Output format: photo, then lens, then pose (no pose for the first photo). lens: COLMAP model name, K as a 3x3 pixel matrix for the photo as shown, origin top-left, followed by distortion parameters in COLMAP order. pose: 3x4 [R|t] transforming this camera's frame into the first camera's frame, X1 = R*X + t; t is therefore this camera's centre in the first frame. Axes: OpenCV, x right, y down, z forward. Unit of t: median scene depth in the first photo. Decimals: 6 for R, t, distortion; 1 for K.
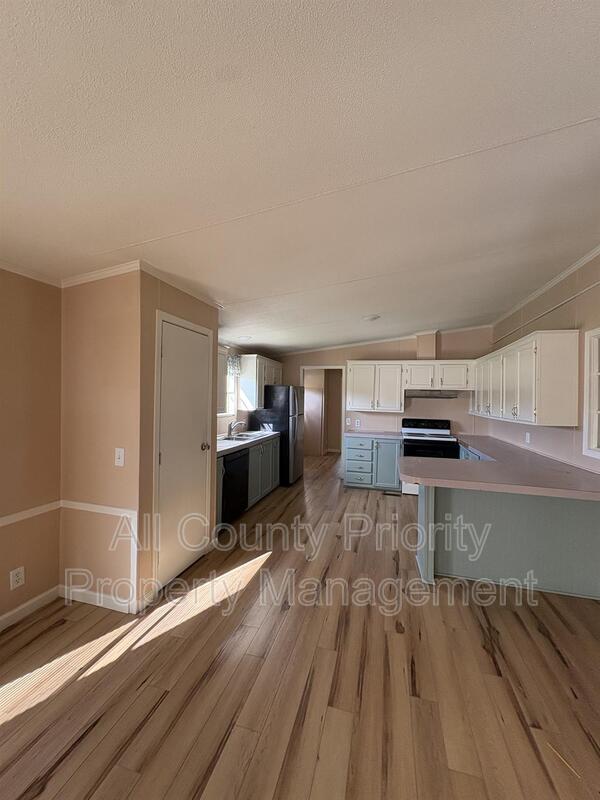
lens RADIAL K [[320.8, 0, 300.0], [0, 320.8, 400.0], [0, 0, 1]] dist [-0.000463, 0.000039]
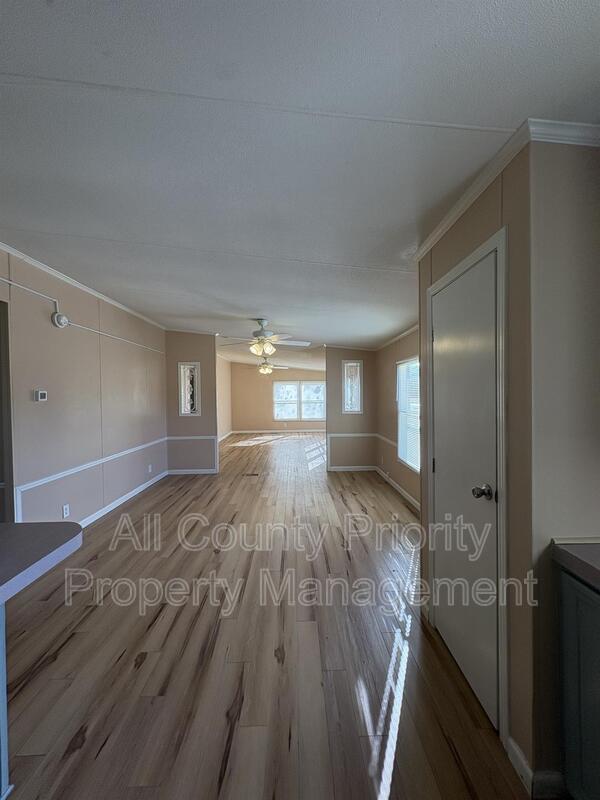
lens RADIAL K [[320.8, 0, 300.0], [0, 320.8, 400.0], [0, 0, 1]] dist [-0.000463, 0.000039]
pose [[-0.959253, -0.000099, -0.282548, 0.148868], [-0.006354, 0.999755, 0.021224, -0.006466], [0.282476, 0.022155, -0.959018, 2.007997]]
